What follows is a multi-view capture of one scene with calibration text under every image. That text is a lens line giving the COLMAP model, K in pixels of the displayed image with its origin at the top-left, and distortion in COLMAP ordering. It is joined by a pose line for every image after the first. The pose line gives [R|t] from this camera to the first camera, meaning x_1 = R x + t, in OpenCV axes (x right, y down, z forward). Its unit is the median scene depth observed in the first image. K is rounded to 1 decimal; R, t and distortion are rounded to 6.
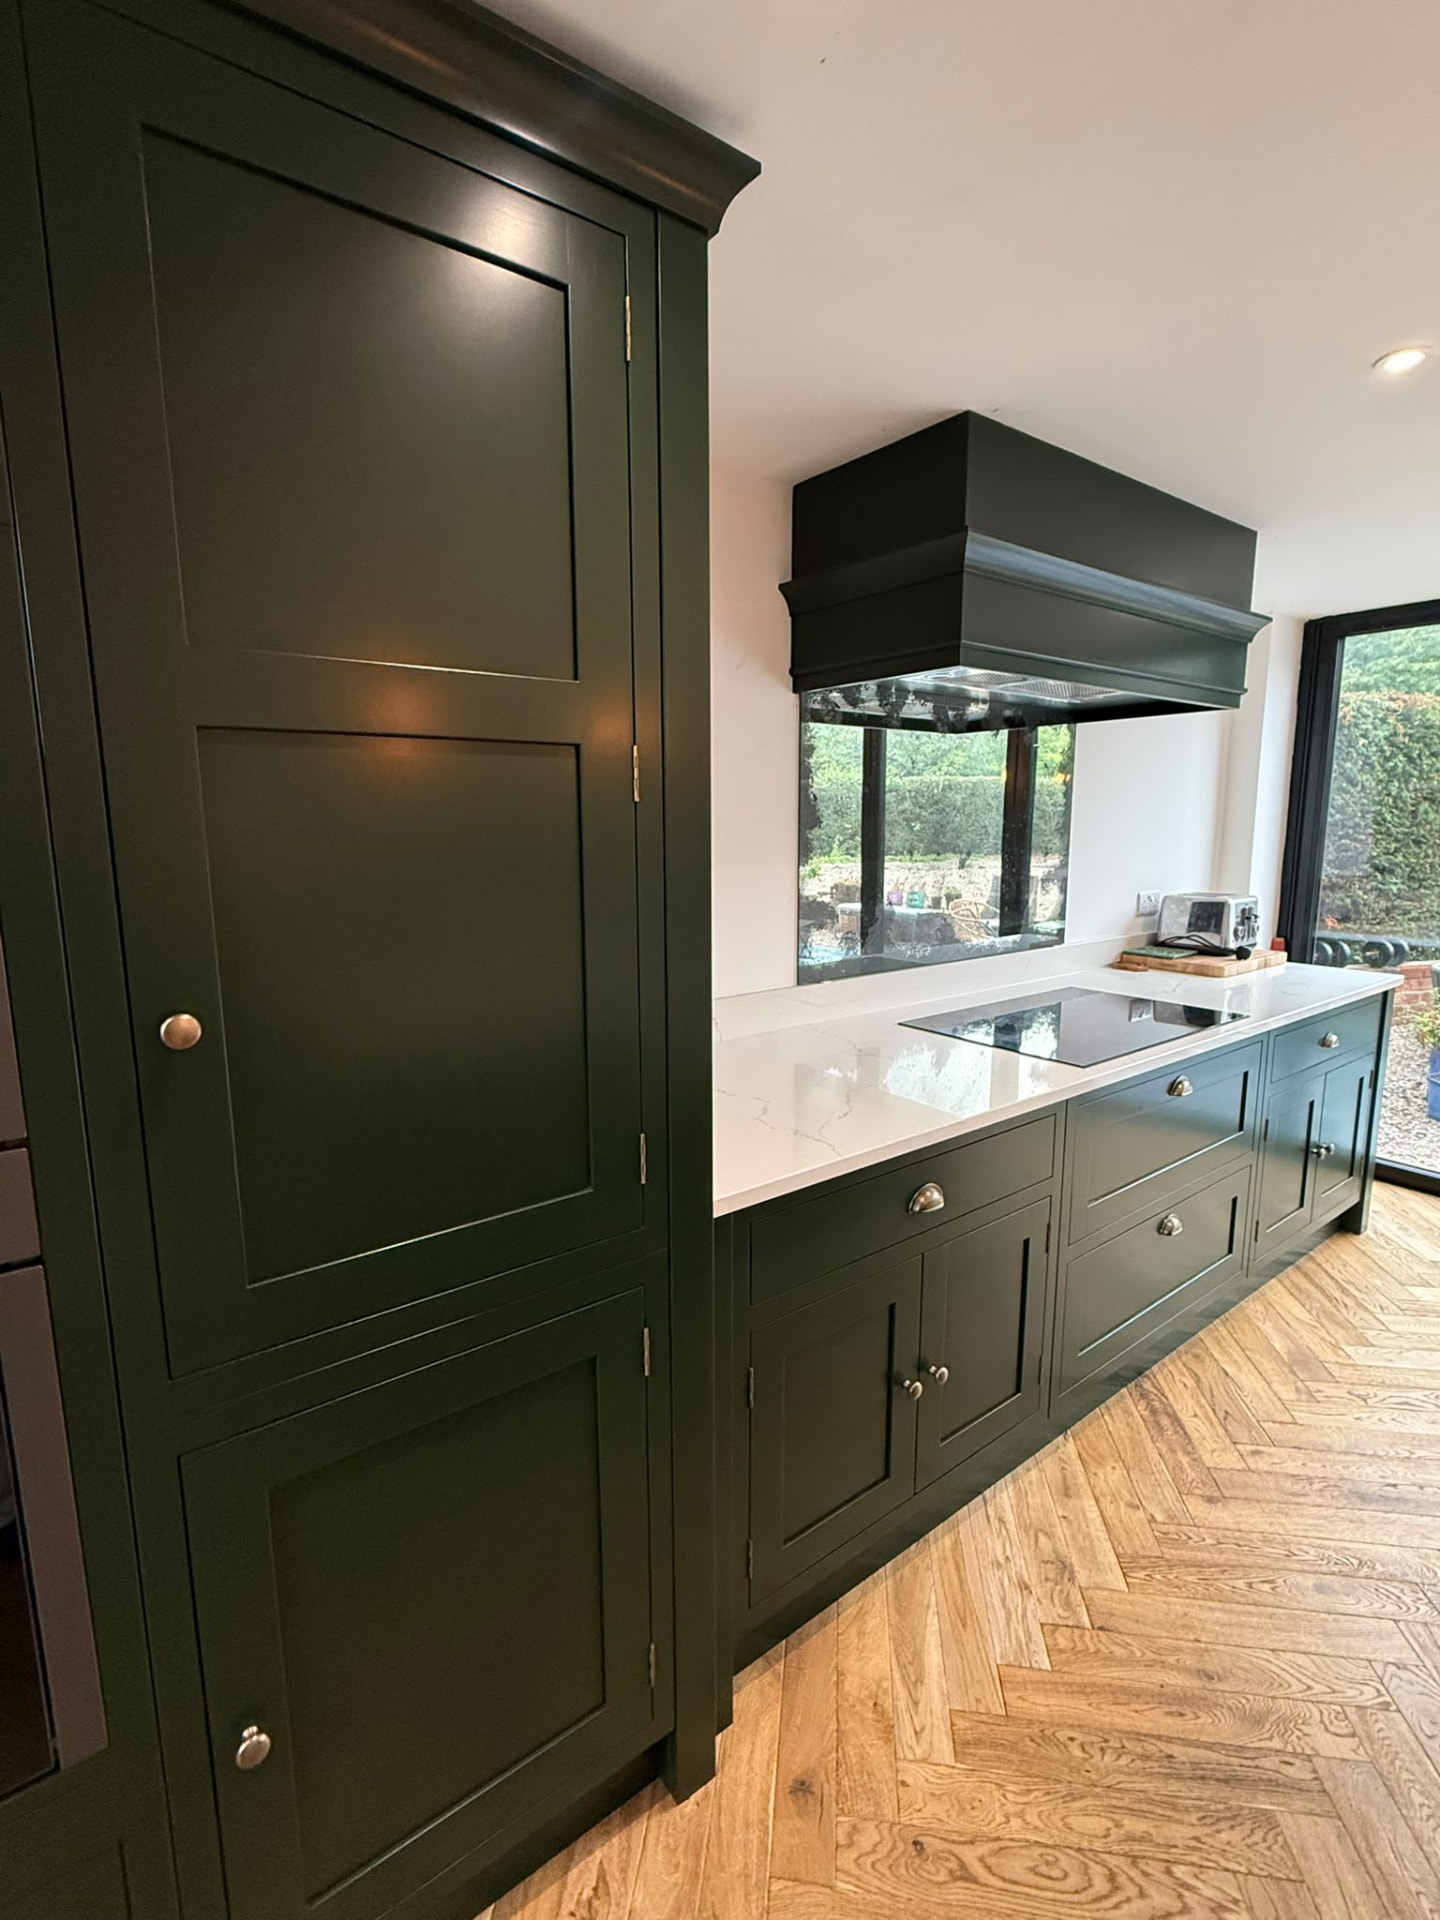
lens RADIAL K [[888.4, 0, 717.3], [0, 888.4, 959.2], [0, 0, 1]] dist [0.005077, 0.000059]
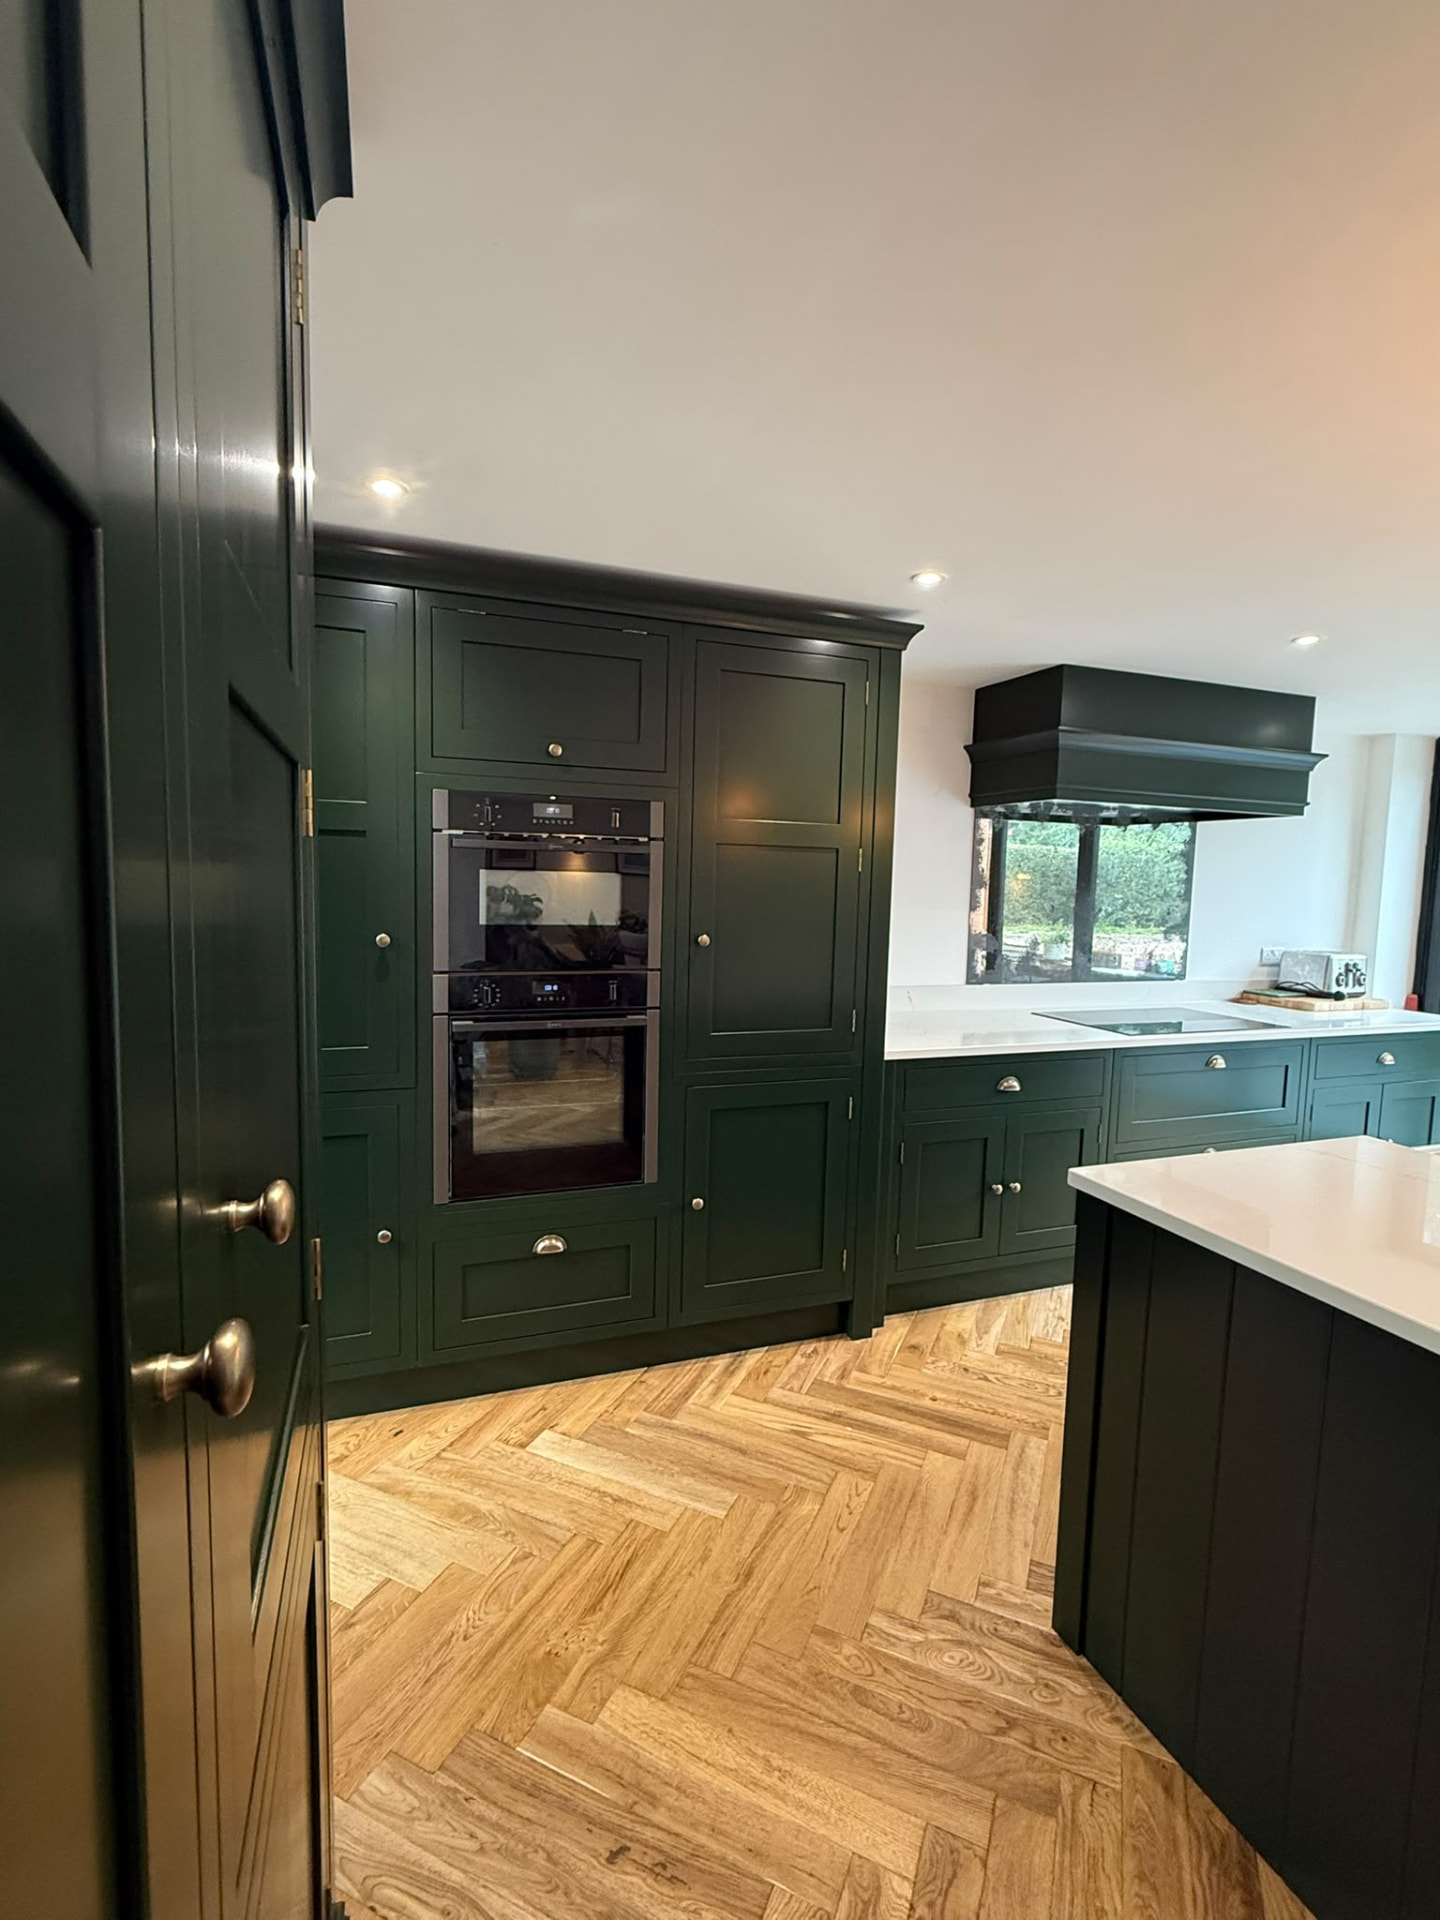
lens RADIAL K [[888.4, 0, 717.9], [0, 888.4, 957.9], [0, 0, 1]] dist [0.005077, 0.000059]
pose [[0.957292, 0.054363, -0.283967, 0.123493], [-0.074501, 0.995378, -0.060596, 0.121110], [0.279361, 0.079164, 0.956917, -0.727344]]
